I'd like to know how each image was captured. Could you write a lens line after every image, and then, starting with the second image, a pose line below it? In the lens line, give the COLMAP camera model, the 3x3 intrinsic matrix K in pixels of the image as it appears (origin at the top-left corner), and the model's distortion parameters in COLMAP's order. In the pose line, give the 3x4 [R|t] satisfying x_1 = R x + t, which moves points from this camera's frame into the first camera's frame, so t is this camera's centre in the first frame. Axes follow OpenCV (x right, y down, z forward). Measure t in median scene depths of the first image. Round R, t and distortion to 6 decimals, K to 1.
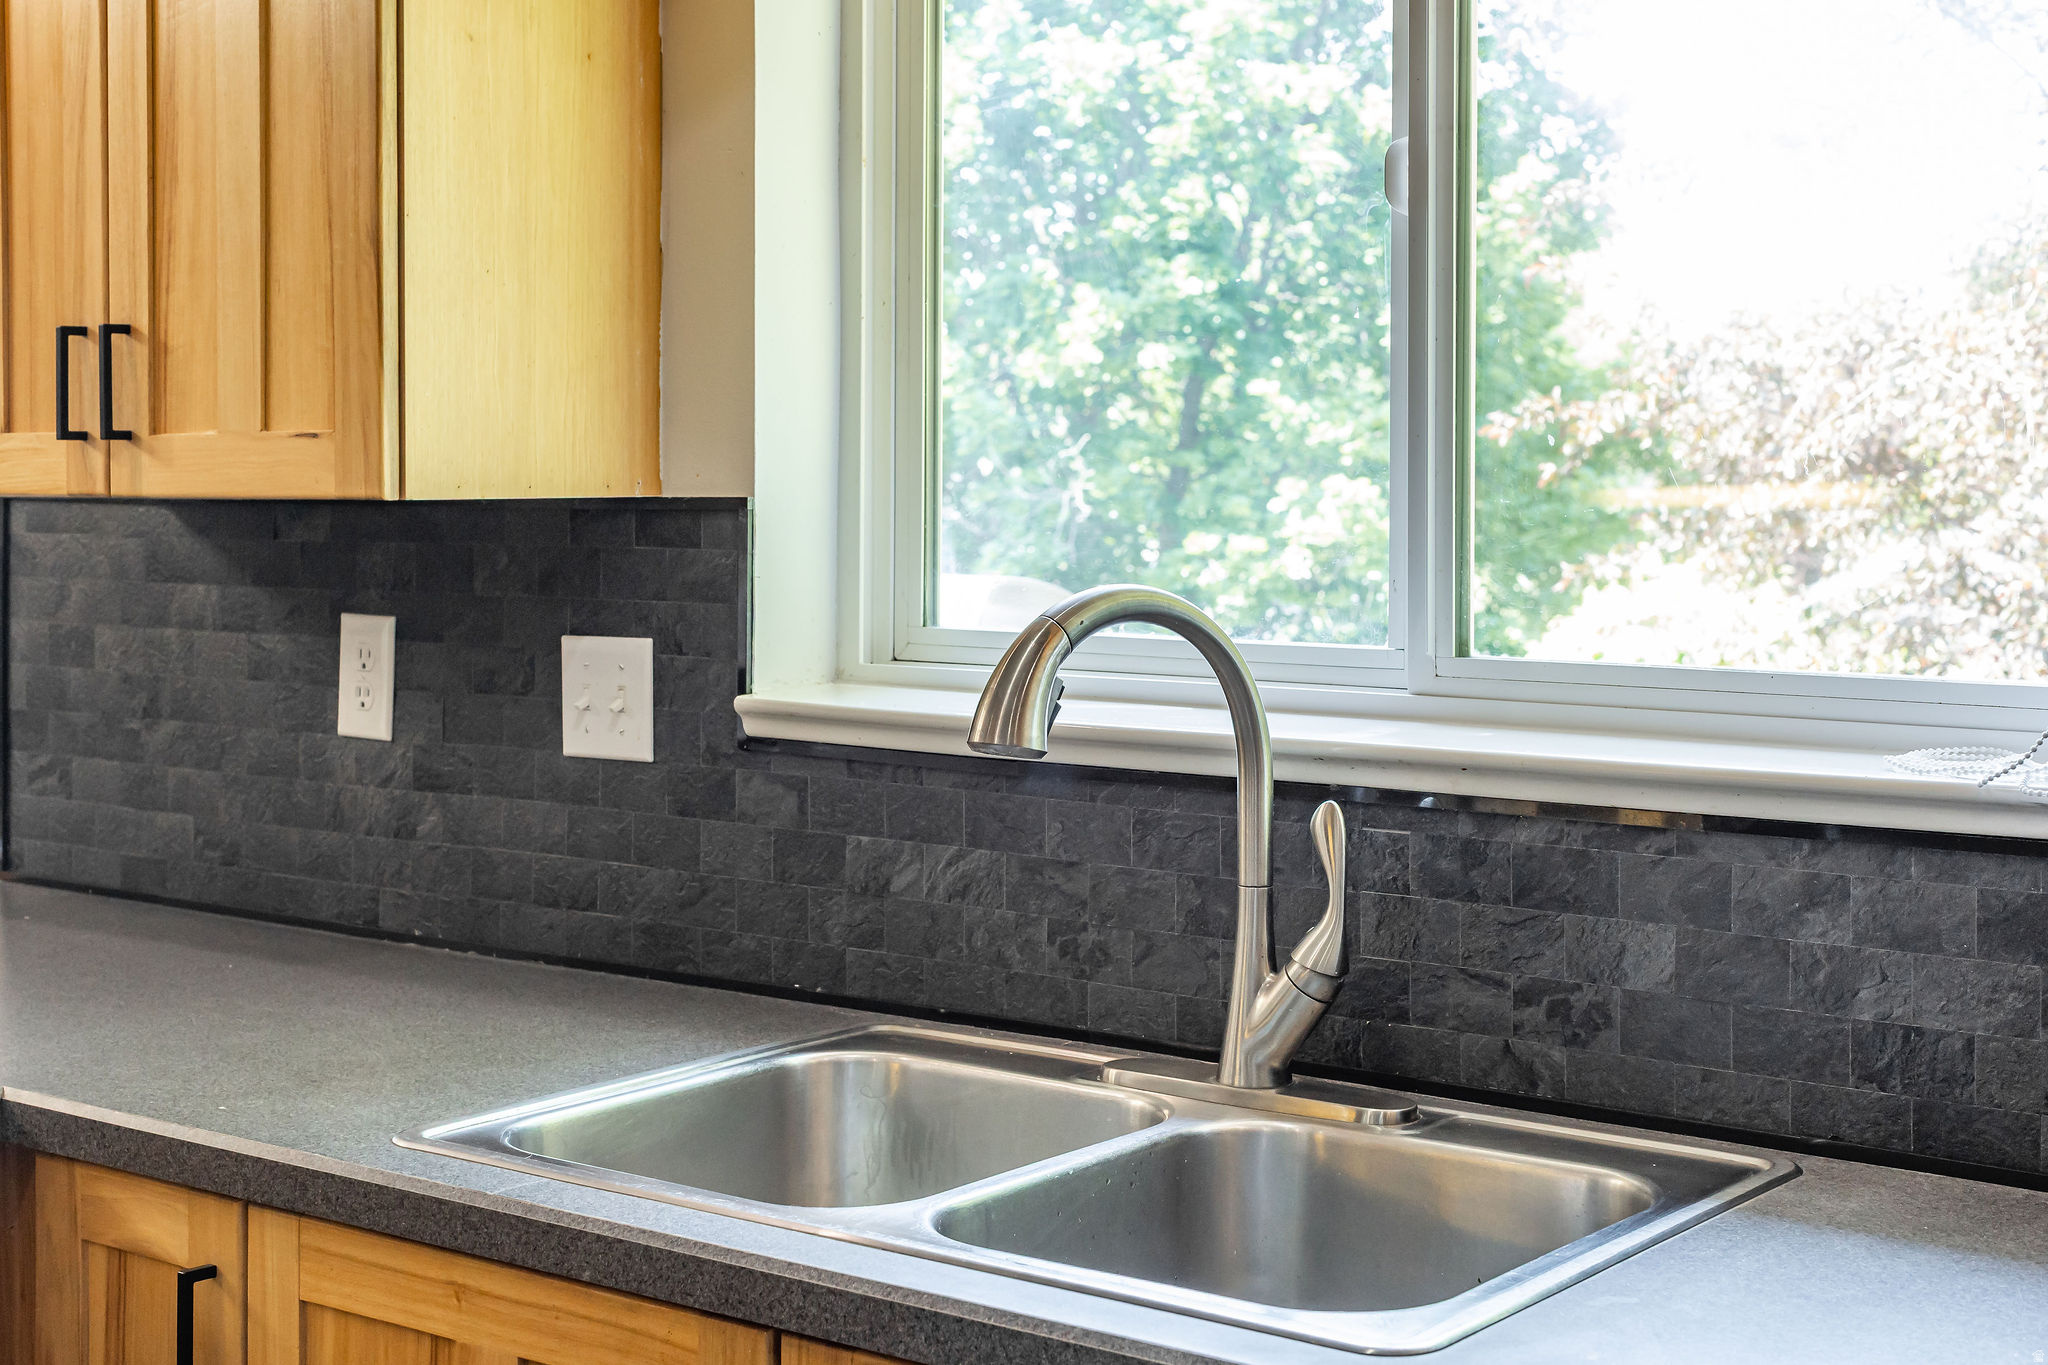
lens RADIAL K [[2950.8, 0, 1023.6], [0, 2950.8, 680.7], [0, 0, 1]] dist [-0.014095, 0.000000]
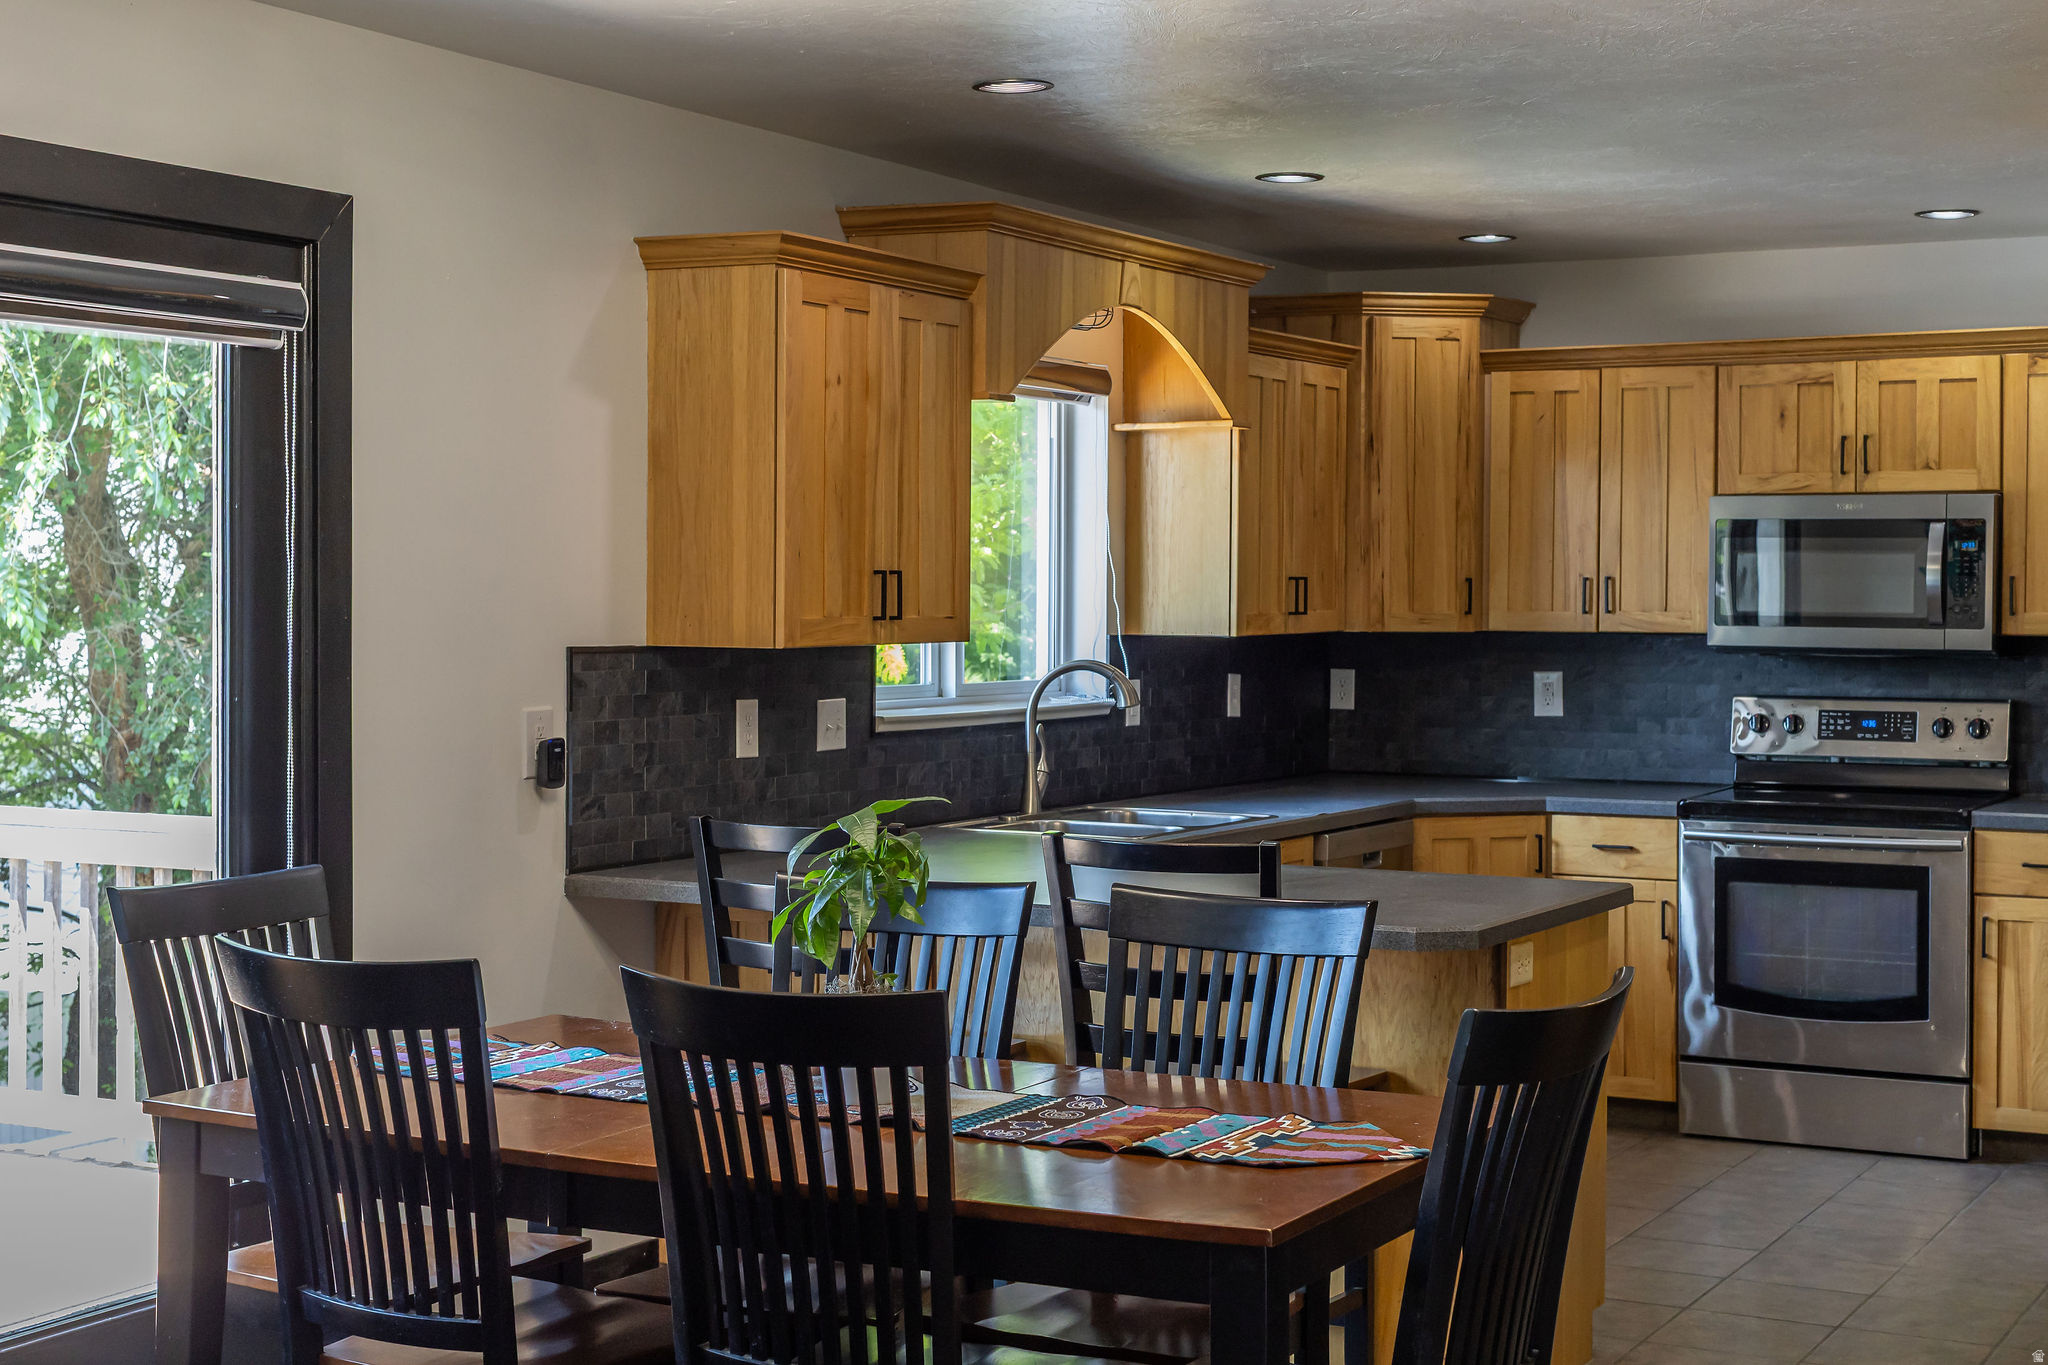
lens RADIAL K [[2950.8, 0, 1023.6], [0, 2950.8, 679.7], [0, 0, 1]] dist [-0.014095, 0.000000]
pose [[-0.179489, -0.024851, 0.983446, -2.241774], [0.074520, 0.996465, 0.038781, -0.099336], [-0.980933, 0.080247, -0.177003, 1.116847]]
